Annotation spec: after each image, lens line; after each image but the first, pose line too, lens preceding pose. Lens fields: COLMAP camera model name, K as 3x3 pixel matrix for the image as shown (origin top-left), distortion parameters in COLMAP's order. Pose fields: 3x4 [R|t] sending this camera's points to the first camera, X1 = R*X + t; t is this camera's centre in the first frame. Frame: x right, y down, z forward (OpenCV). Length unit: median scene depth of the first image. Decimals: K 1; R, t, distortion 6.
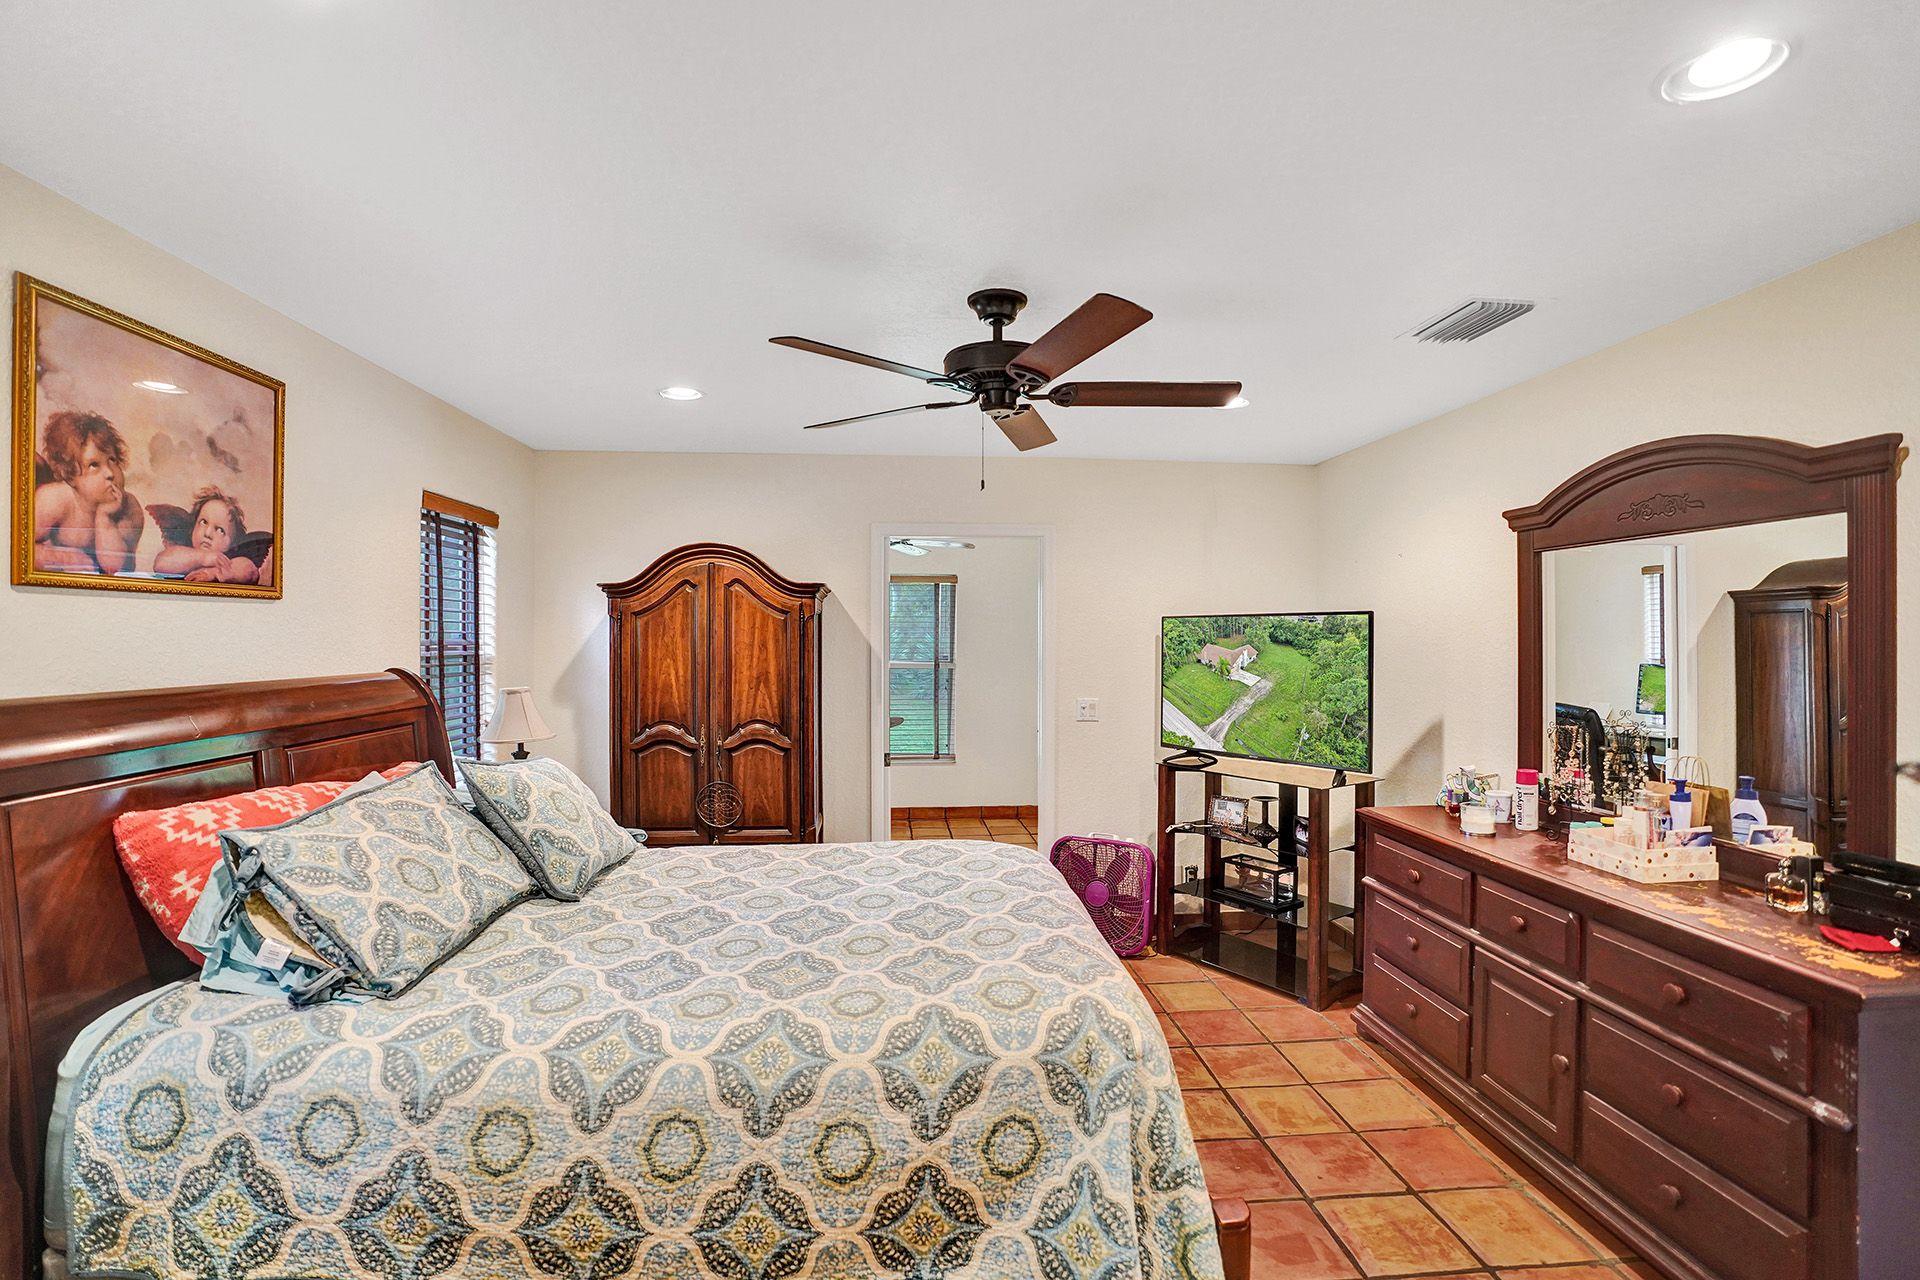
lens RADIAL K [[893.7, 0, 941.1], [0, 893.7, 633.2], [0, 0, 1]] dist [-0.068371, 0.028618]
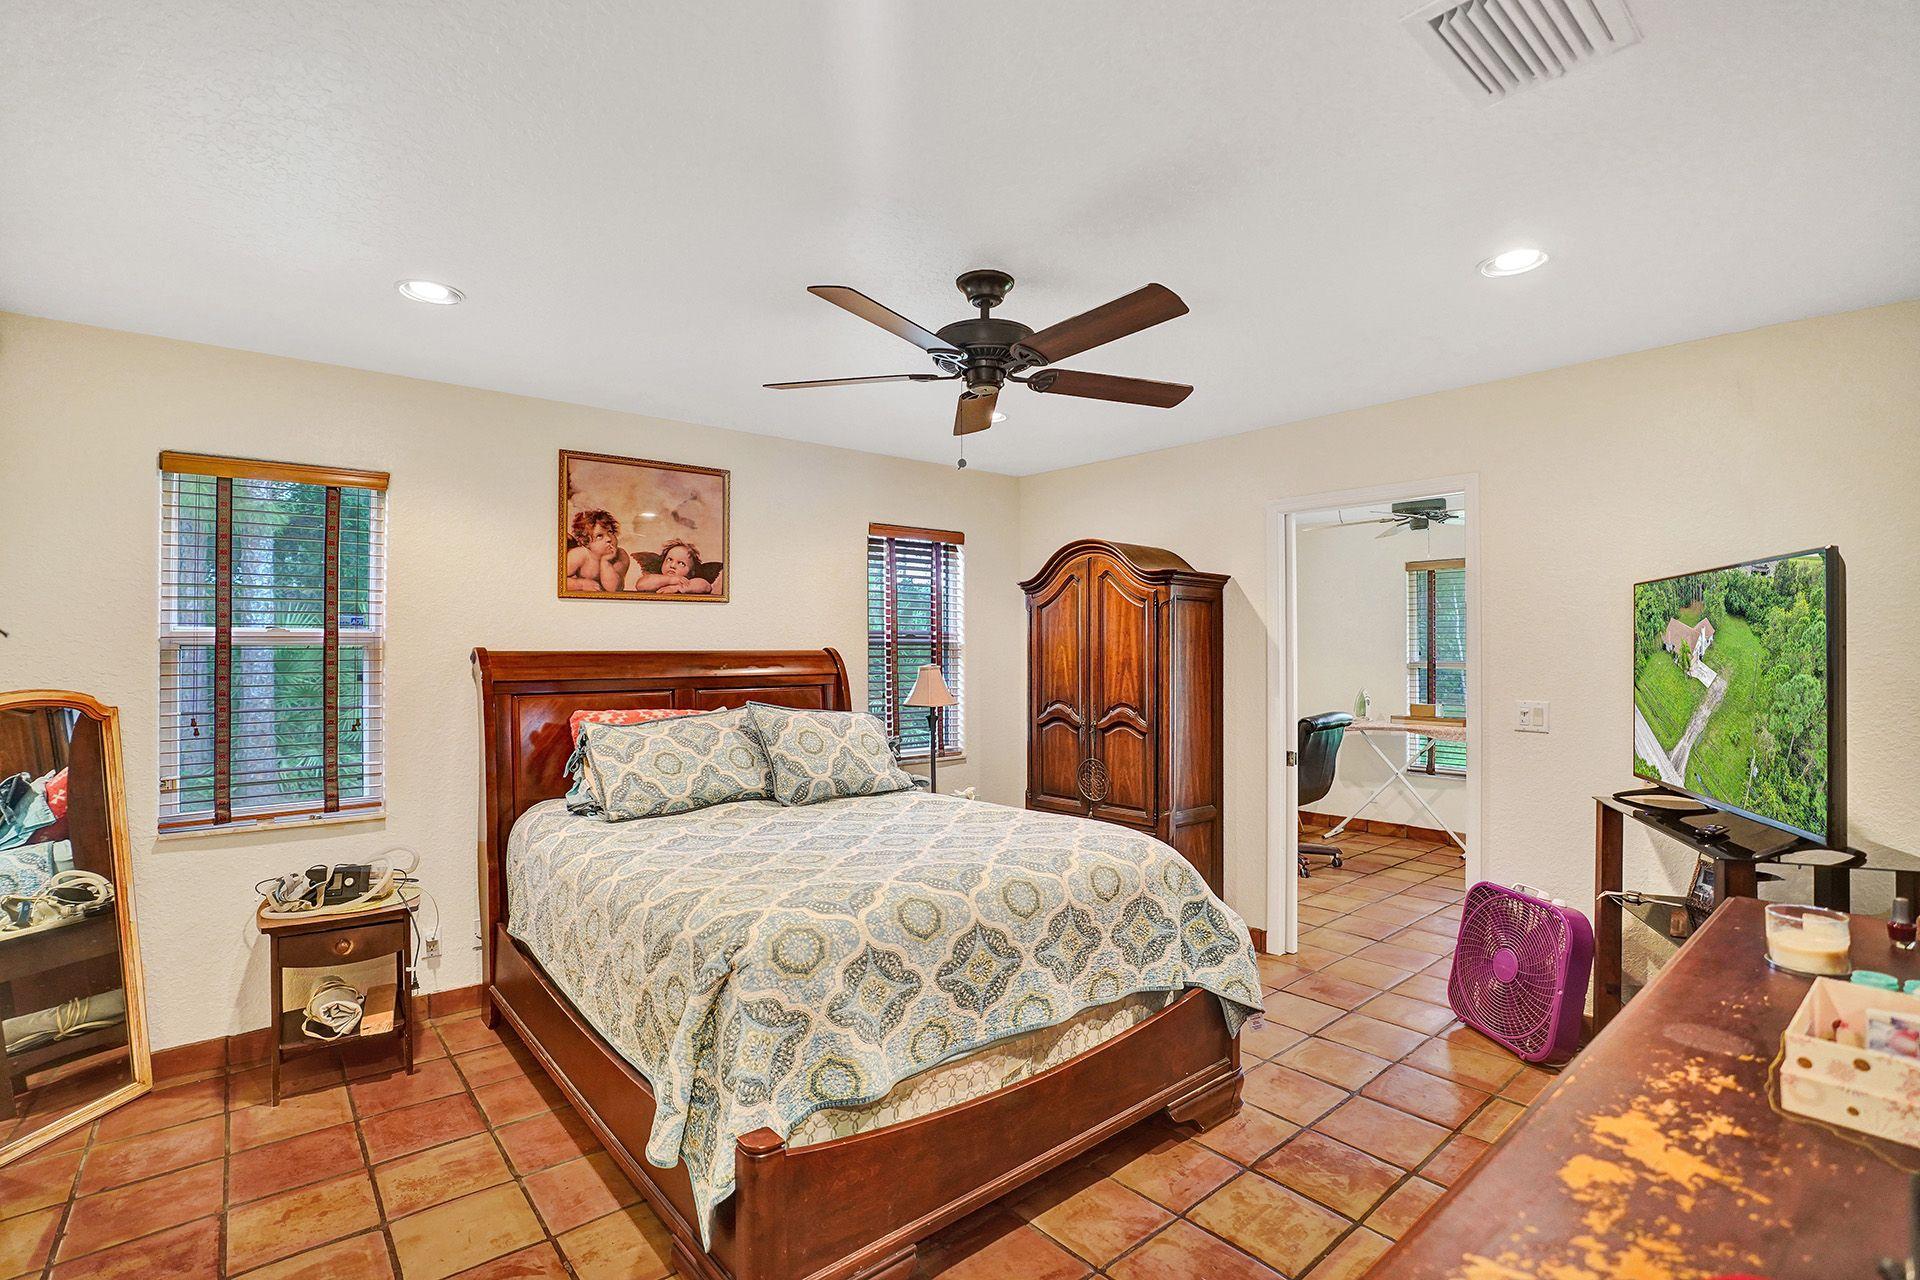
lens RADIAL K [[893.7, 0, 961.1], [0, 893.7, 634.1], [0, 0, 1]] dist [-0.068371, 0.028618]
pose [[0.584663, -0.013664, -0.811161, 0.907666], [0.005290, 0.999901, -0.013030, 0.048023], [0.811259, 0.003328, 0.584677, 0.390167]]
